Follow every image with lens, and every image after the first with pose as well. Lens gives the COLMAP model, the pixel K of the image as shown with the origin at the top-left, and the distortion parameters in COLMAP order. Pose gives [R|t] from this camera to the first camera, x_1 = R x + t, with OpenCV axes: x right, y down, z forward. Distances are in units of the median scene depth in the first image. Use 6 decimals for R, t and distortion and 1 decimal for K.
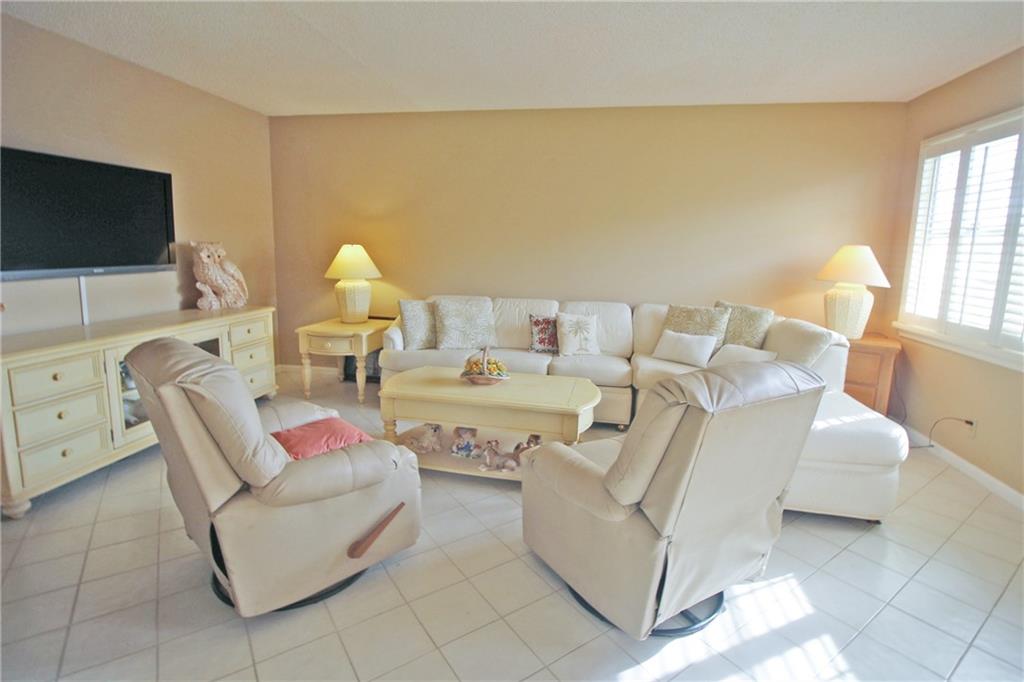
lens RADIAL K [[490.3, 0, 521.3], [0, 490.3, 318.4], [0, 0, 1]] dist [-0.006787, -0.007688]
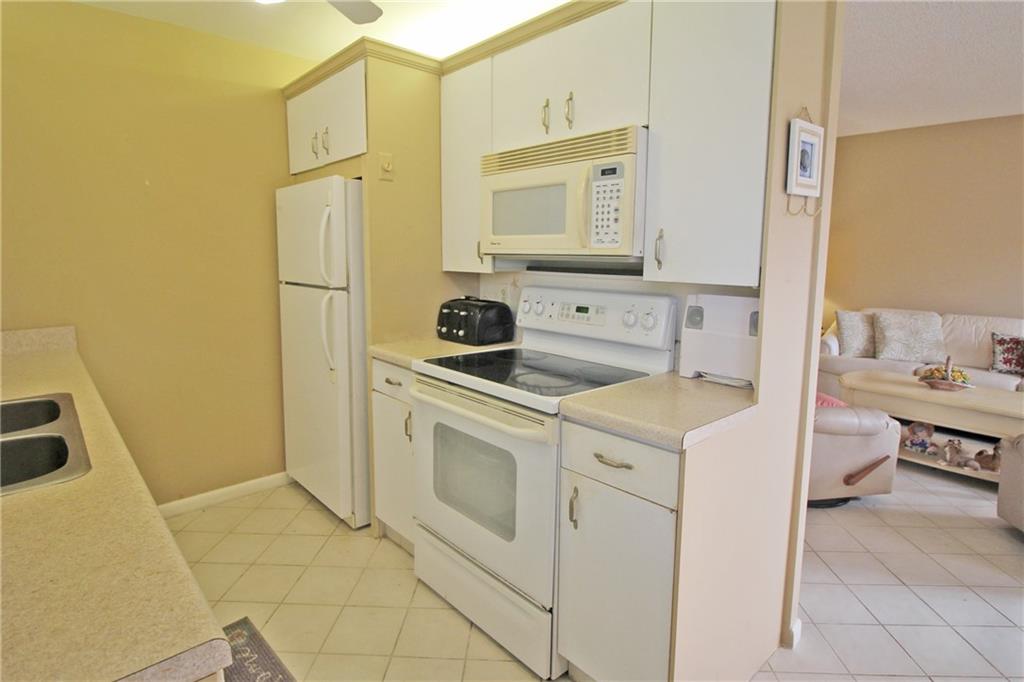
lens RADIAL K [[538.8, 0, 516.9], [0, 538.8, 318.4], [0, 0, 1]] dist [-0.006491, -0.008023]
pose [[0.788395, 0.058653, -0.612367, -0.083274], [-0.074547, 0.997217, -0.000463, 0.036292], [0.610636, 0.046015, 0.790573, -0.409728]]
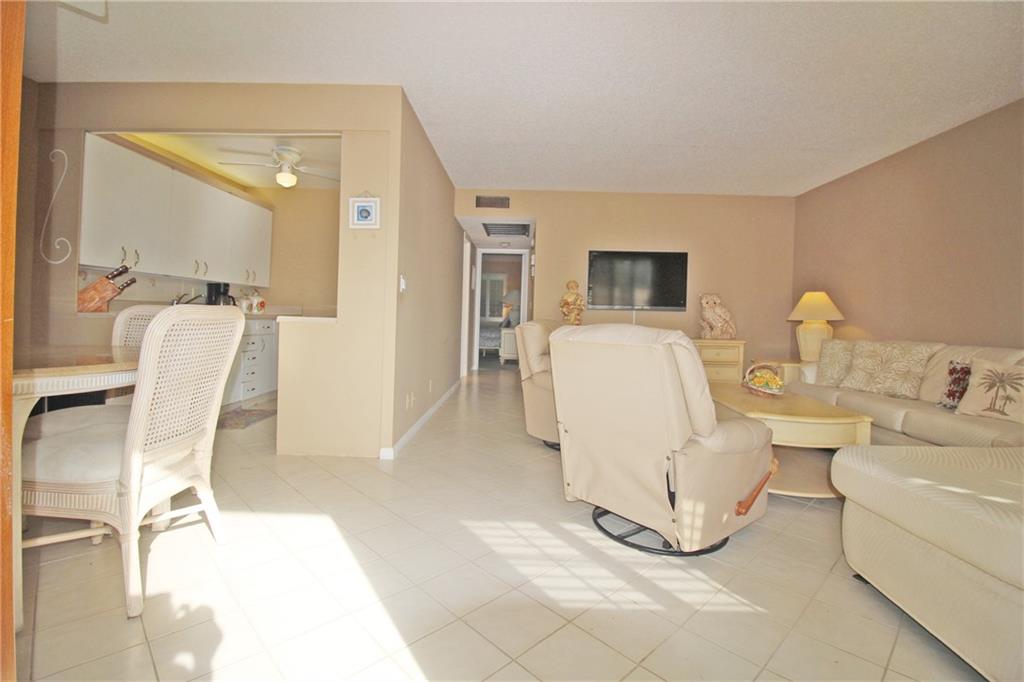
lens RADIAL K [[472.2, 0, 515.3], [0, 472.2, 311.7], [0, 0, 1]] dist [-0.020470, -0.002767]
pose [[0.162731, -0.026470, -0.986315, 0.685419], [-0.160095, 0.985685, -0.052867, 0.069795], [0.973595, 0.166507, 0.156164, 0.203254]]
